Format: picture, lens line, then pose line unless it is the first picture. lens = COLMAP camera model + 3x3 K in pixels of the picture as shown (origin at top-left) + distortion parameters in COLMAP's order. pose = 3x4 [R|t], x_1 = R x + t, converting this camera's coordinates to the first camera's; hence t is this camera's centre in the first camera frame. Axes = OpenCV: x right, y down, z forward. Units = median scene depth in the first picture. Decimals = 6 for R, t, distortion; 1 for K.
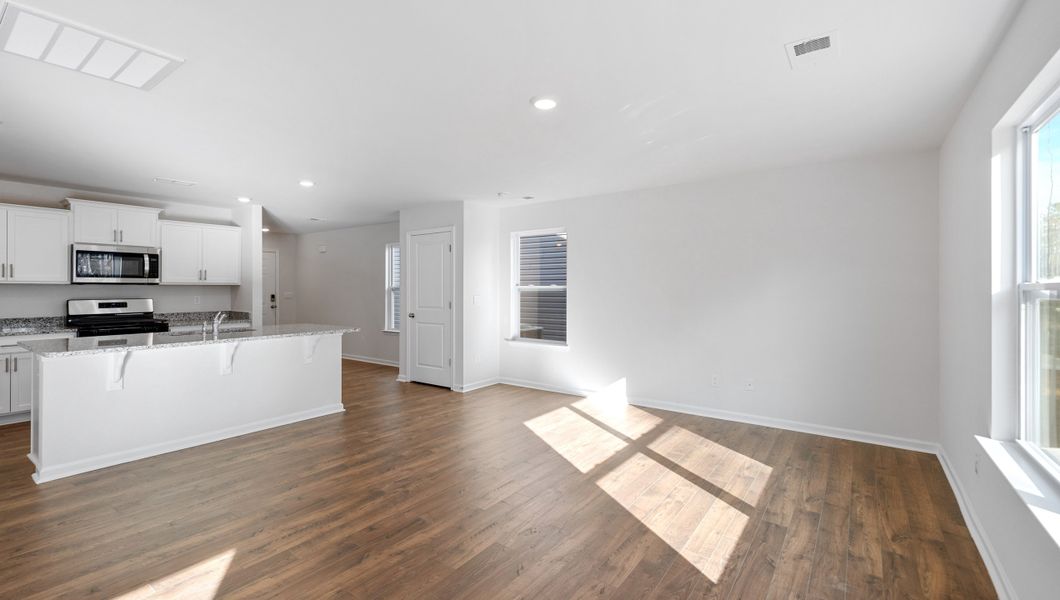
lens RADIAL K [[462.9, 0, 512.5], [0, 462.9, 285.0], [0, 0, 1]] dist [0.001810, 0.000306]
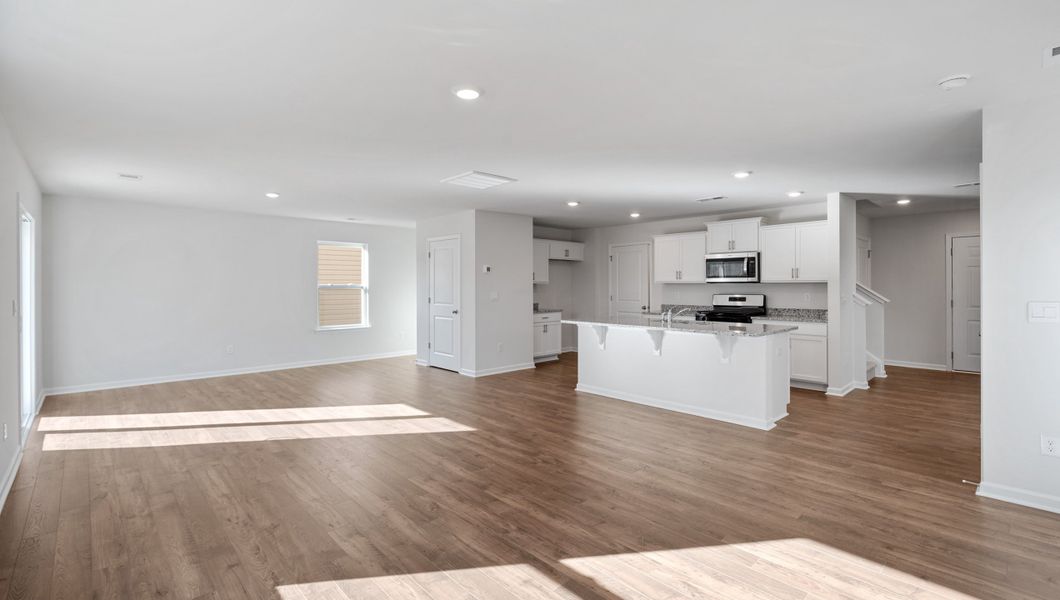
lens RADIAL K [[462.9, 0, 520.2], [0, 462.9, 282.2], [0, 0, 1]] dist [0.001810, 0.000306]
pose [[-0.171261, -0.006863, -0.985202, 0.715393], [0.010084, 0.999911, -0.008719, 0.002925], [0.985174, -0.011428, -0.171176, 0.909402]]
